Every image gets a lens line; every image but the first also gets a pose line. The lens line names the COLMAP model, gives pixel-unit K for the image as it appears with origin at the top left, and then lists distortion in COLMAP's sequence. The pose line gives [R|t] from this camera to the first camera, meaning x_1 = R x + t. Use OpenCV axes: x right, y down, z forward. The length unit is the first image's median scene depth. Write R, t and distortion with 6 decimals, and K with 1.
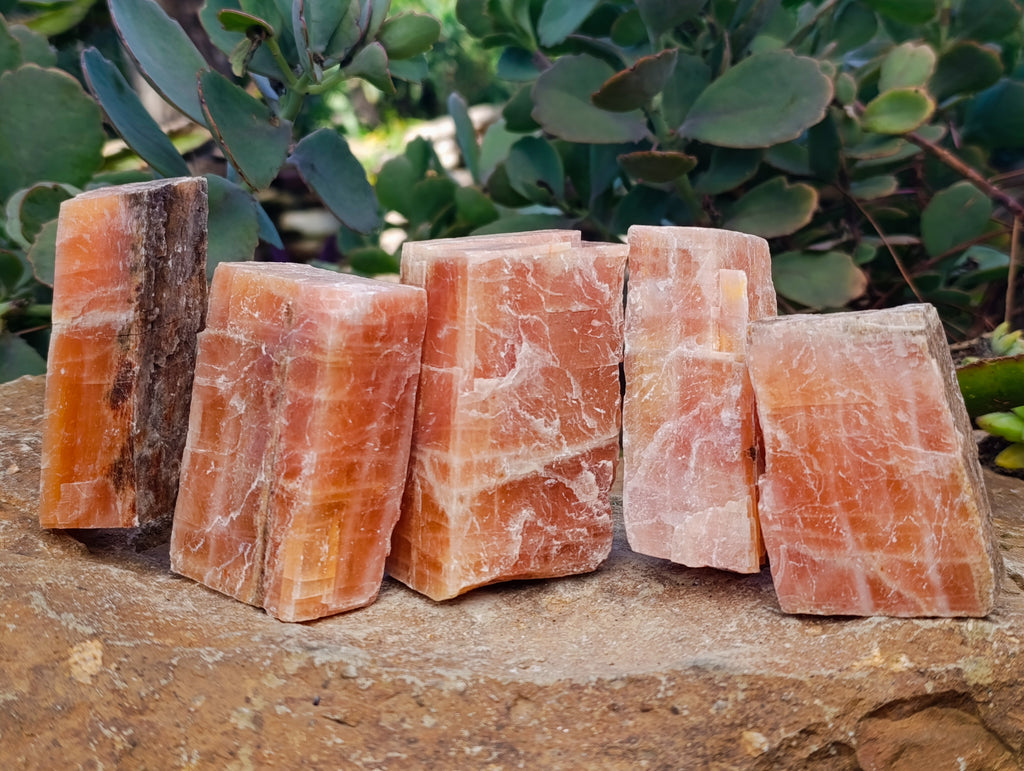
lens RADIAL K [[1481.7, 0, 504.2], [0, 1481.7, 381.7], [0, 0, 1]] dist [0.144872, 0.000000]
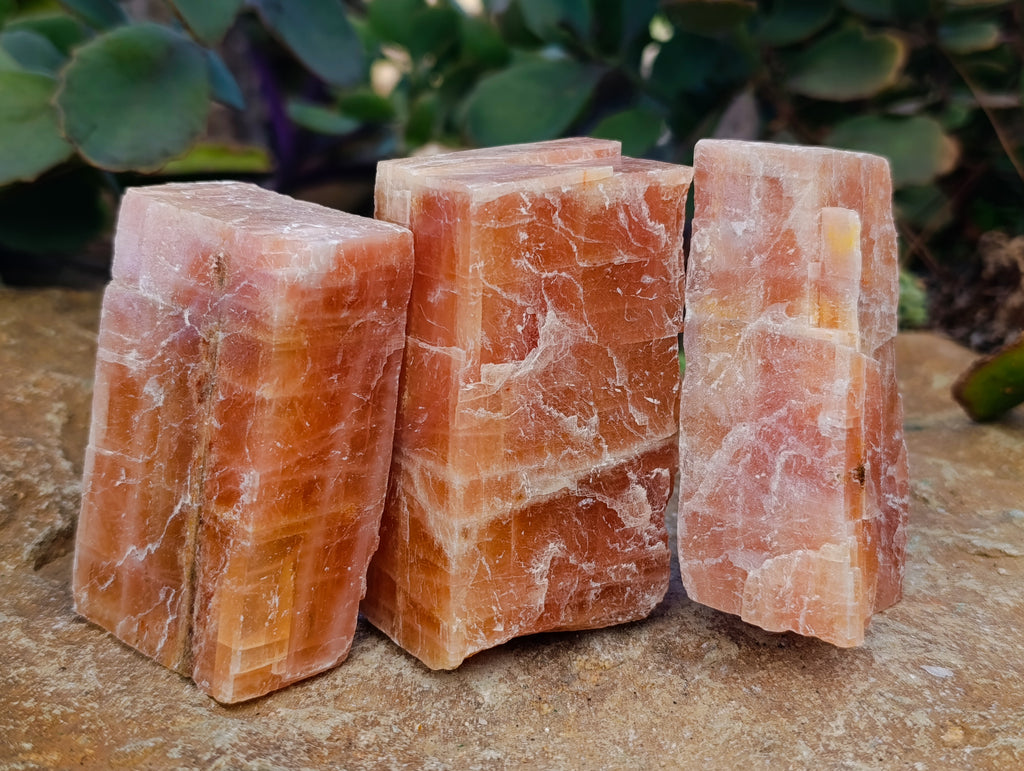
lens RADIAL K [[1481.7, 0, 505.6], [0, 1481.7, 393.1], [0, 0, 1]] dist [0.144872, 0.000000]
pose [[0.999886, -0.008787, 0.012249, -0.016738], [0.007746, 0.996554, 0.082590, -0.045618], [-0.012932, -0.082486, 0.996508, 0.280585]]
